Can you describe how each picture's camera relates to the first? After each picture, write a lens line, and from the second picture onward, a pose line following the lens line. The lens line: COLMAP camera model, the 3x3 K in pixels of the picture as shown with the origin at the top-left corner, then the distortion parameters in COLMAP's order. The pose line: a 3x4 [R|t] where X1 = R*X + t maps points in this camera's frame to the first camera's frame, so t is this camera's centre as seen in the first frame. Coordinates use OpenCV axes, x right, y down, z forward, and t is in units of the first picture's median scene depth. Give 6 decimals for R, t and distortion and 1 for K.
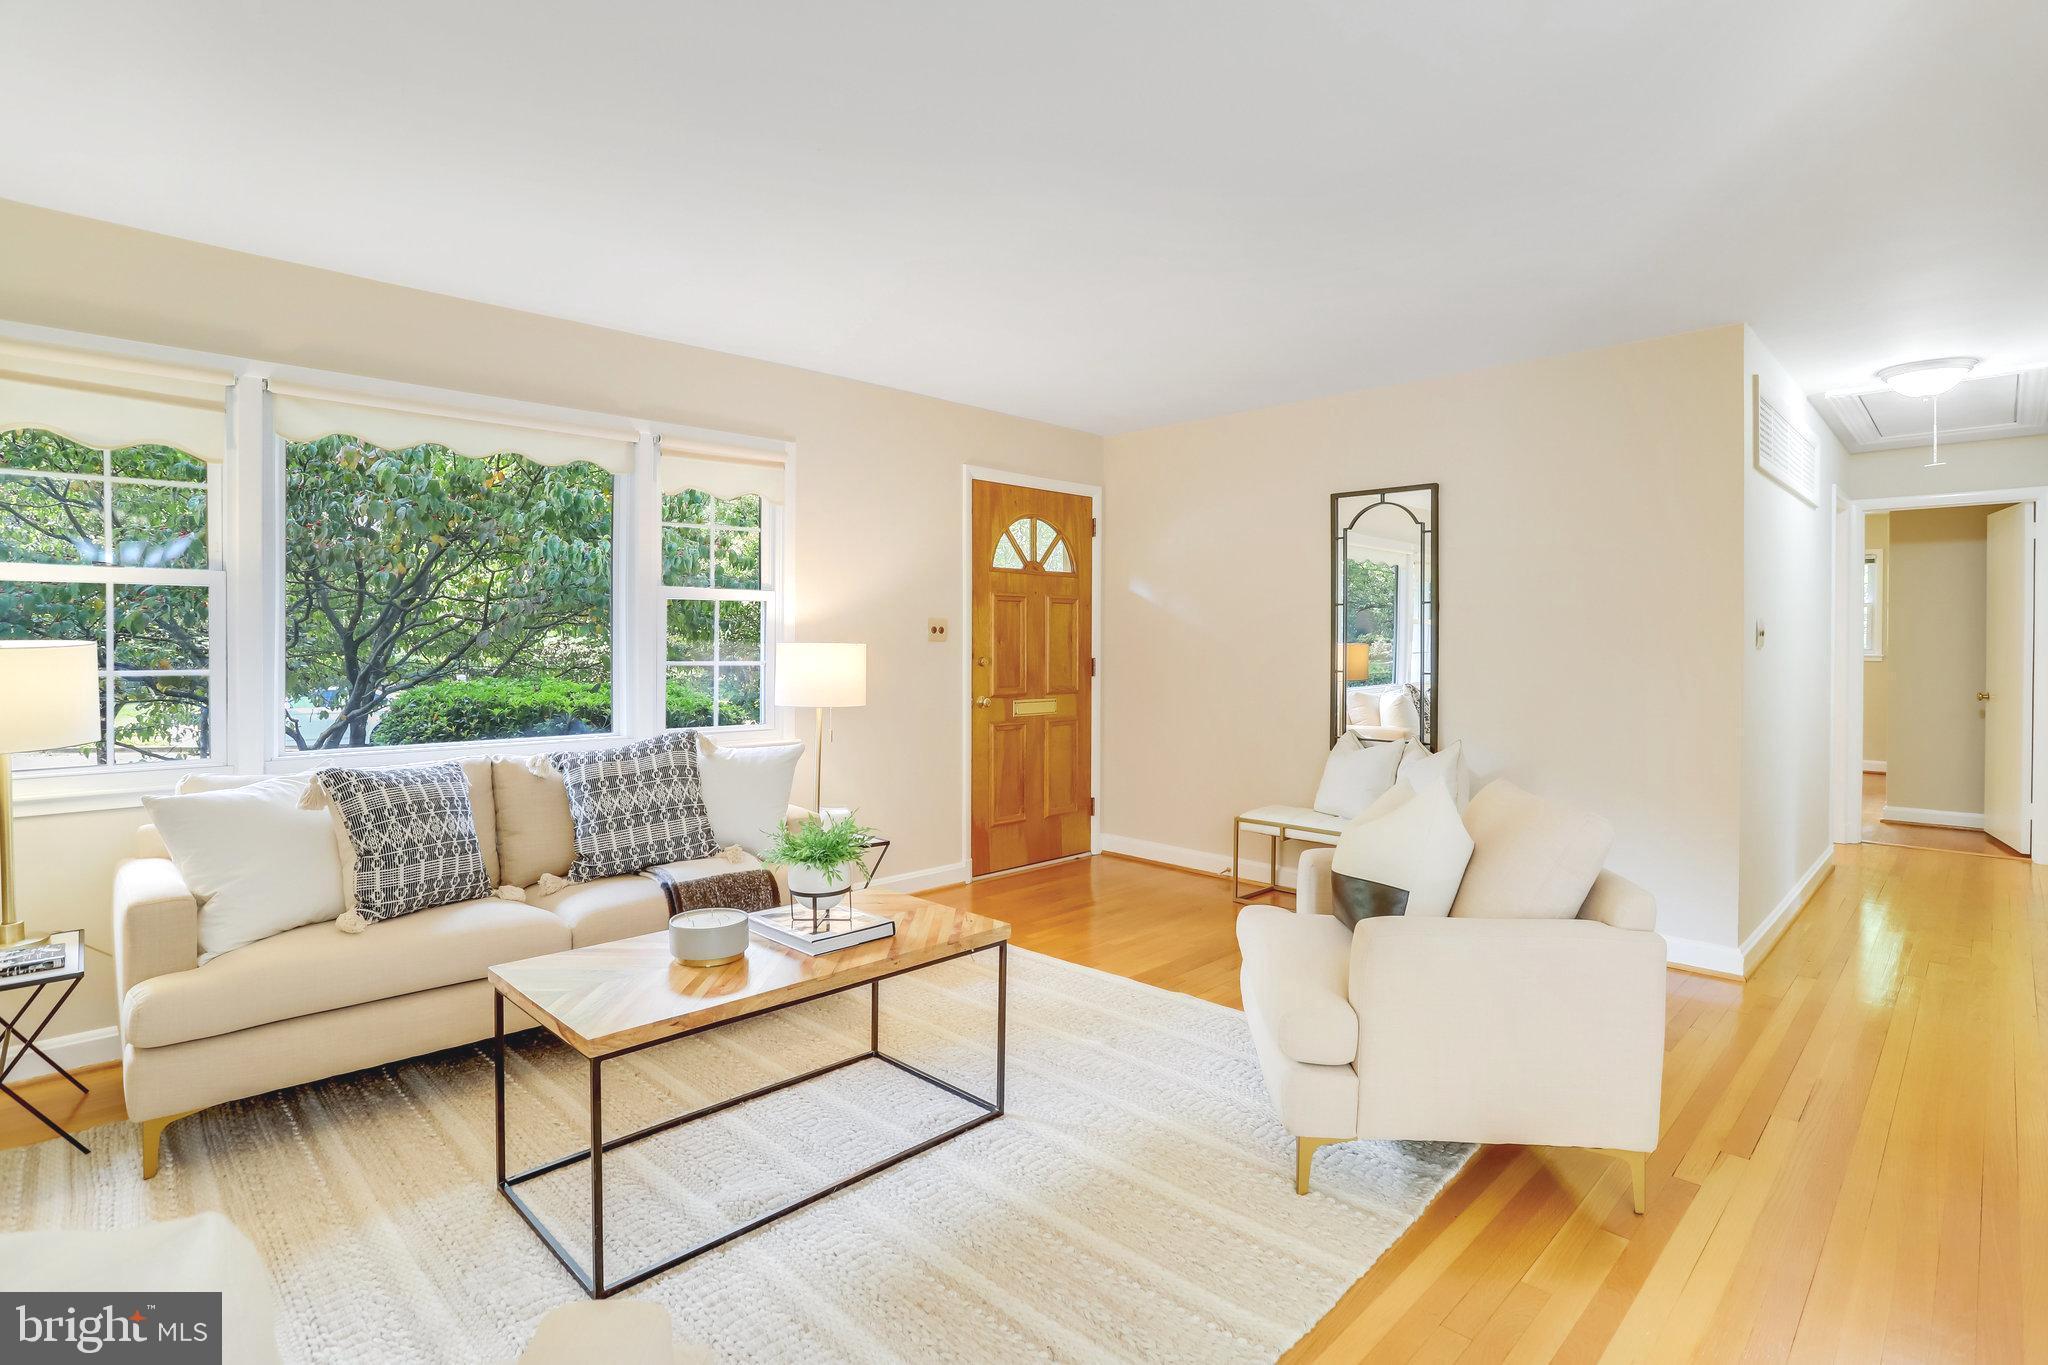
lens RADIAL K [[996.4, 0, 1000.5], [0, 996.4, 629.2], [0, 0, 1]] dist [-0.061796, 0.032306]
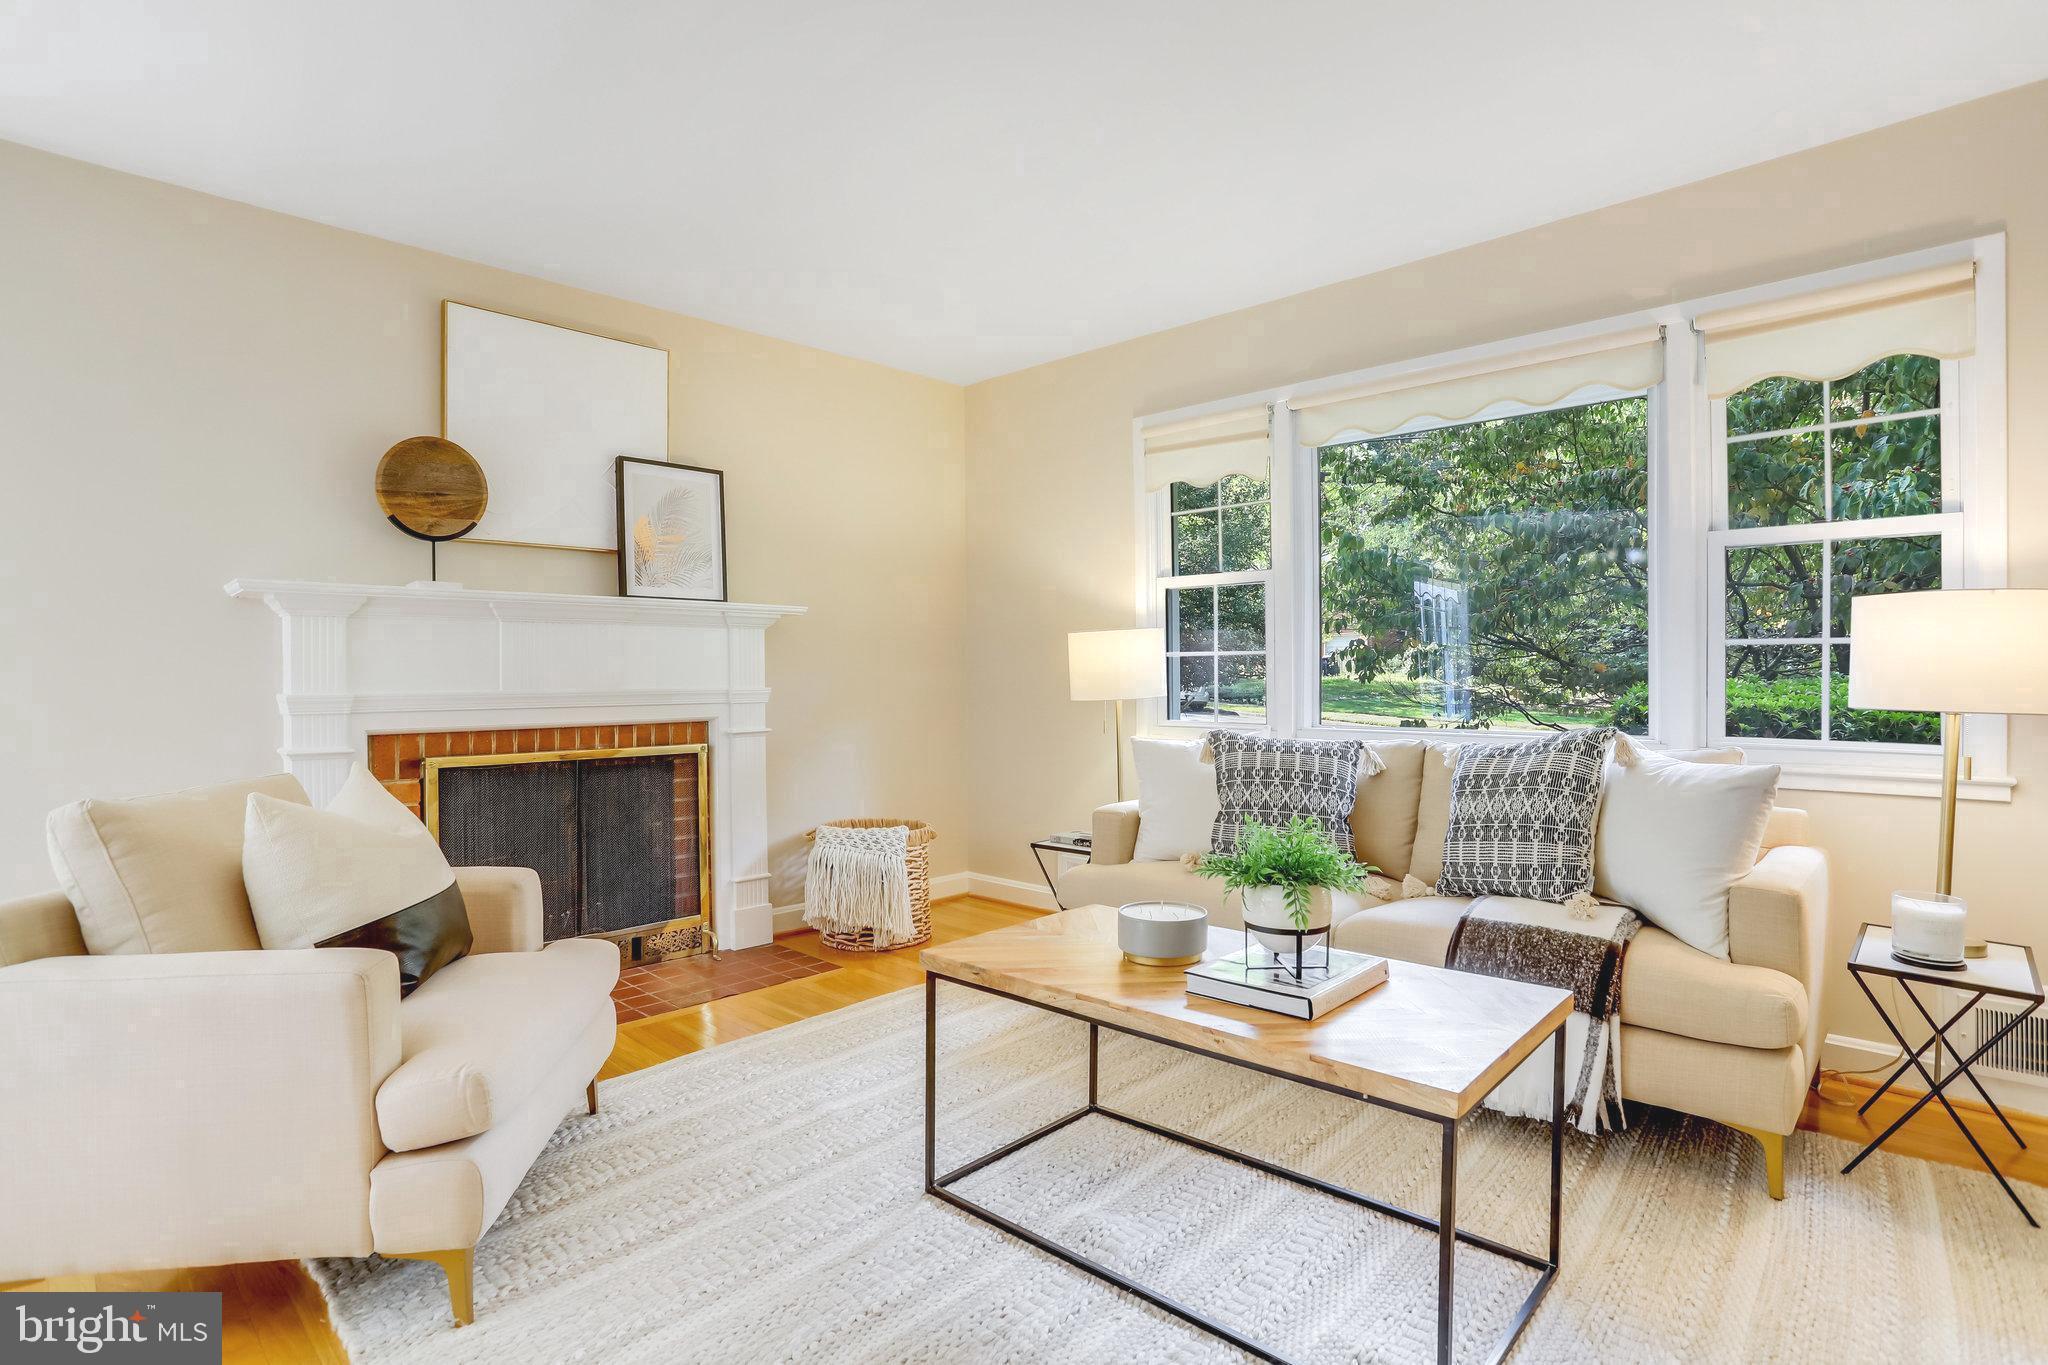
lens RADIAL K [[1014.4, 0, 1021.9], [0, 1014.4, 664.3], [0, 0, 1]] dist [-0.066230, 0.031748]
pose [[0.059712, -0.007027, -0.998191, 0.359309], [0.016352, 0.999848, -0.006061, 0.052183], [0.998082, -0.015960, 0.059818, 0.522079]]
